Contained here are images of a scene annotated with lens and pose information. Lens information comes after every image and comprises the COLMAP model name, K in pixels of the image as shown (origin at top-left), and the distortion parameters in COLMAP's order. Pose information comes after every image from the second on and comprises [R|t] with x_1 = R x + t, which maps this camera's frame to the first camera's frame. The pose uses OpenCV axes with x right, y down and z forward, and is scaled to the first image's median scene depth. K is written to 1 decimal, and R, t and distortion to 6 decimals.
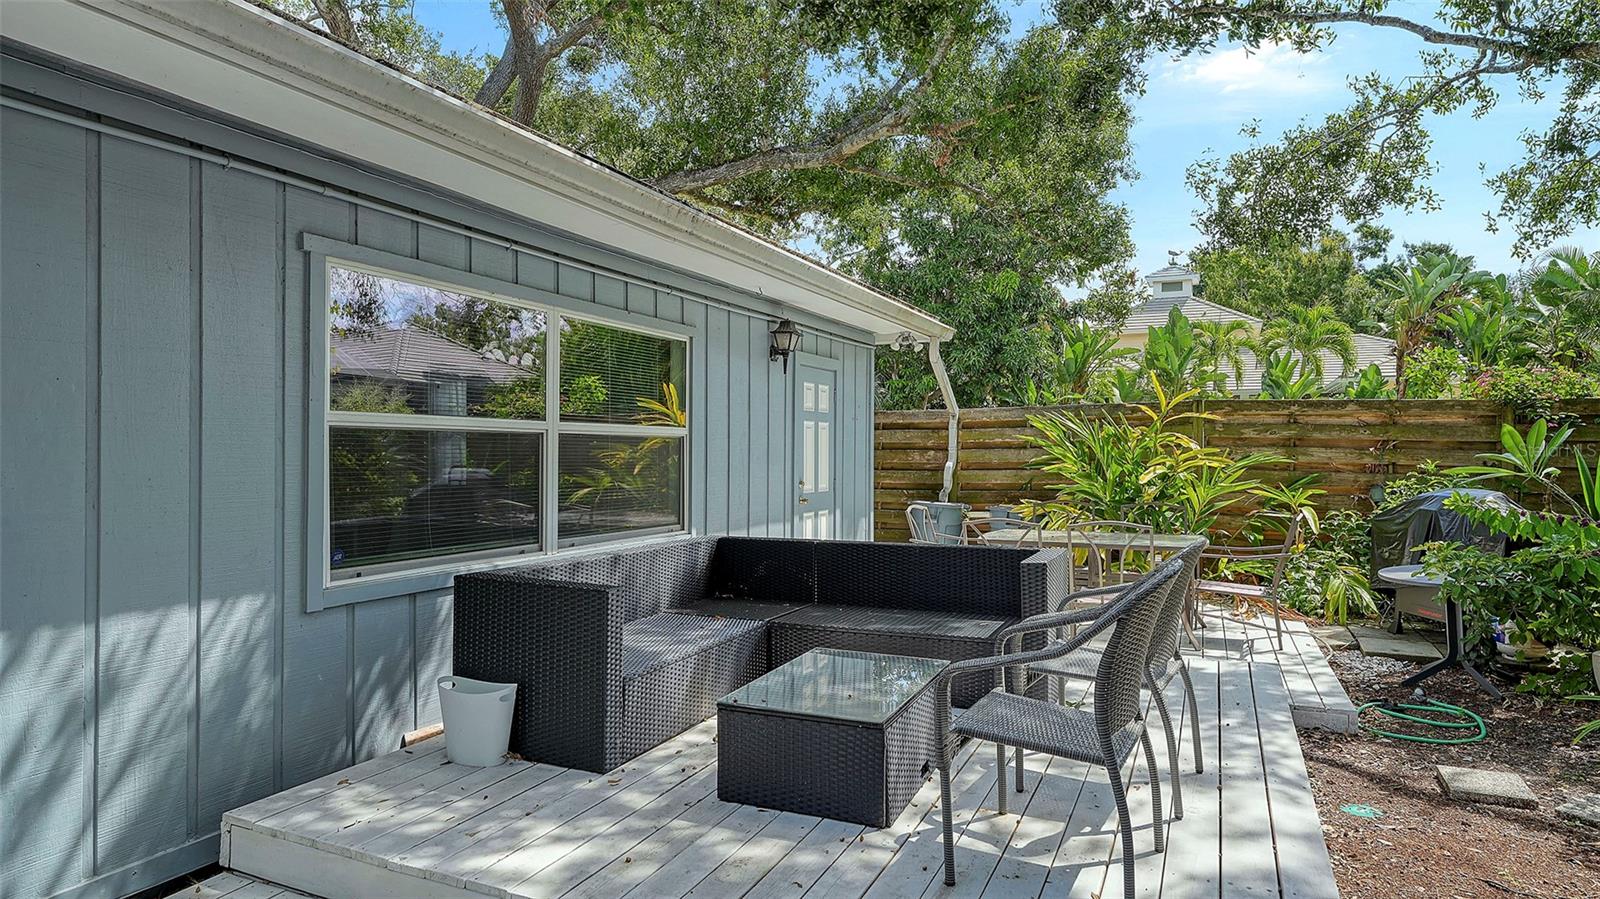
lens RADIAL K [[931.2, 0, 800.0], [0, 931.2, 449.5], [0, 0, 1]] dist [0.029450, 0.000731]
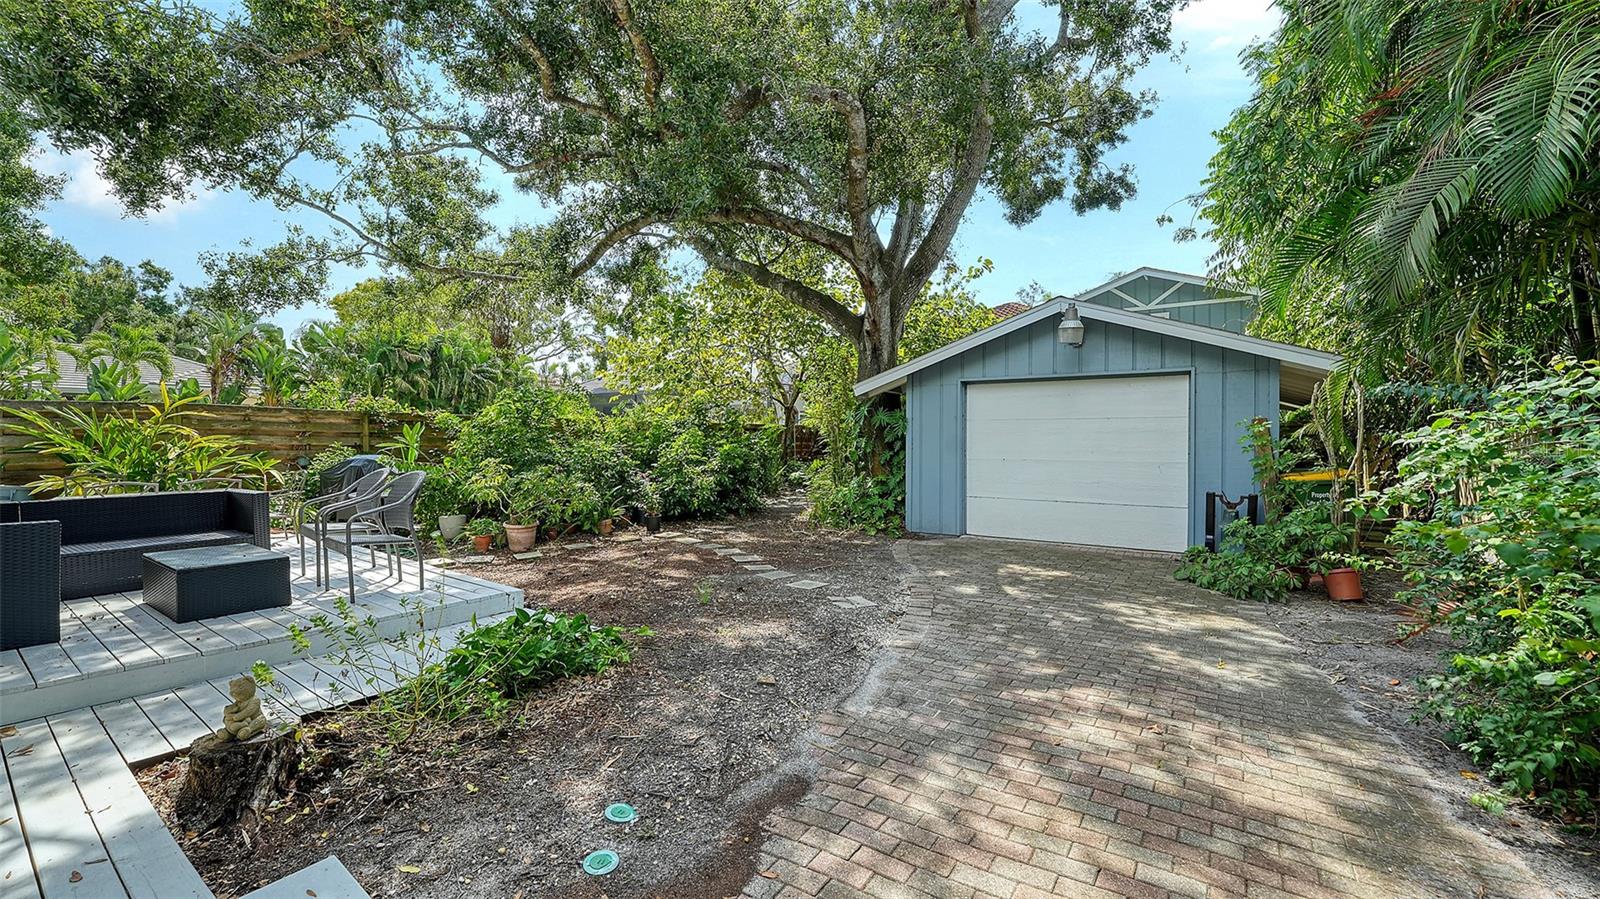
lens RADIAL K [[621.5, 0, 800.0], [0, 621.5, 449.5], [0, 0, 1]] dist [-0.000263, -0.000068]
pose [[0.191410, -0.017870, 0.981347, -0.355229], [0.004047, 0.999840, 0.017418, 0.007592], [-0.981502, 0.000637, 0.191452, -0.142548]]
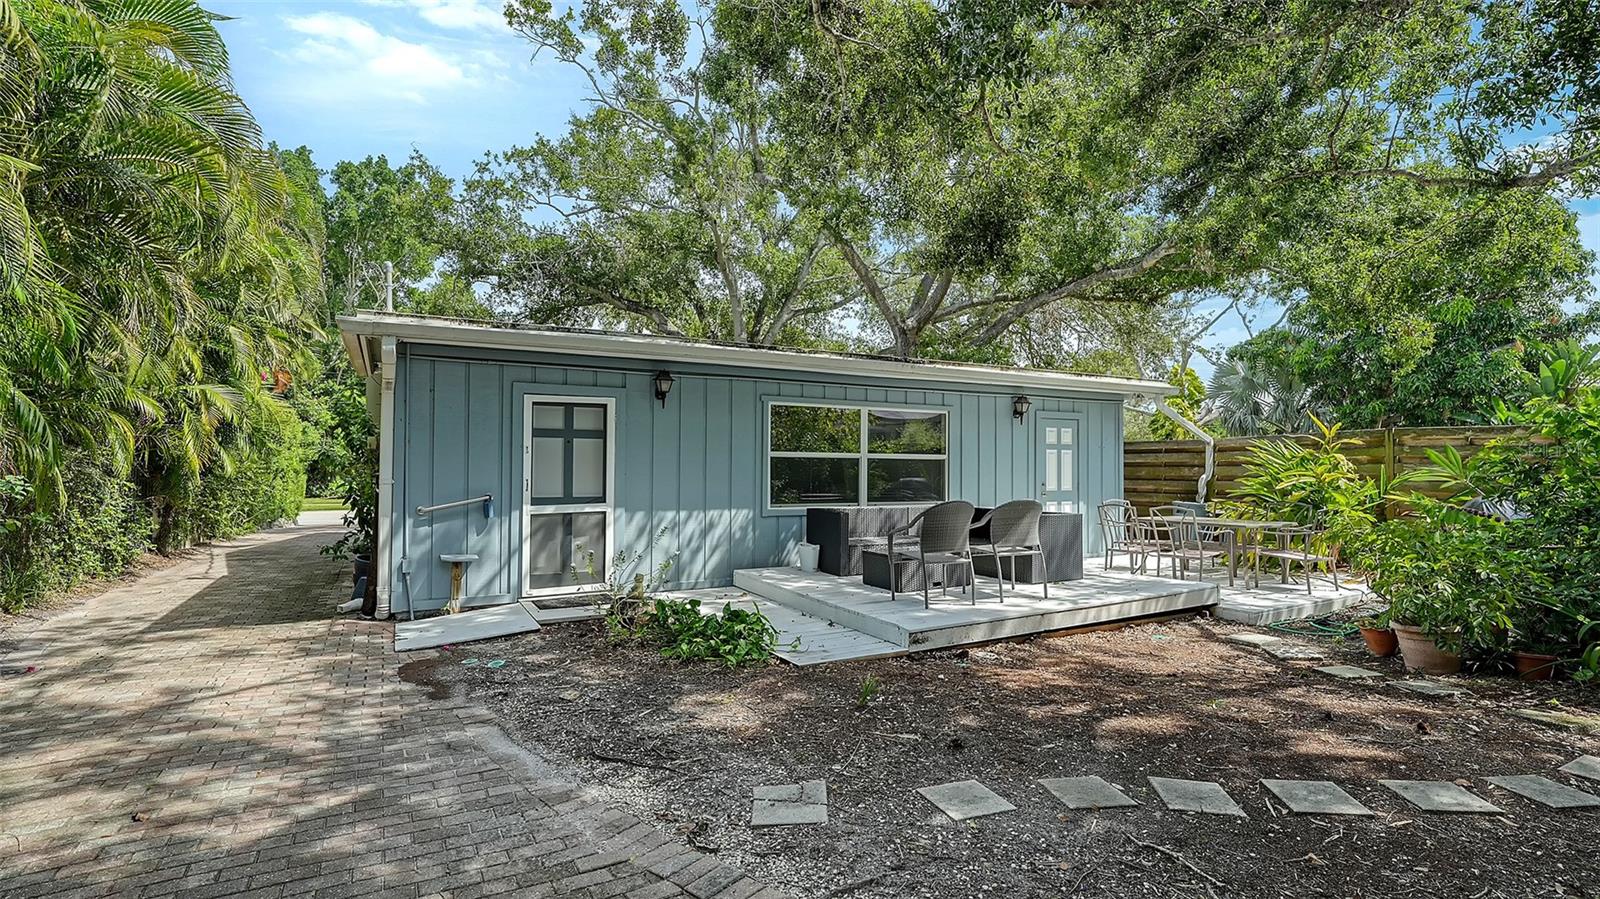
lens RADIAL K [[754.7, 0, 800.0], [0, 754.7, 449.5], [0, 0, 1]] dist [-0.001021, 0.010558]
pose [[0.794619, -0.007483, -0.607062, 0.426746], [-0.005627, 0.999790, -0.019689, 0.000000], [0.607082, 0.019061, 0.794411, -0.360150]]
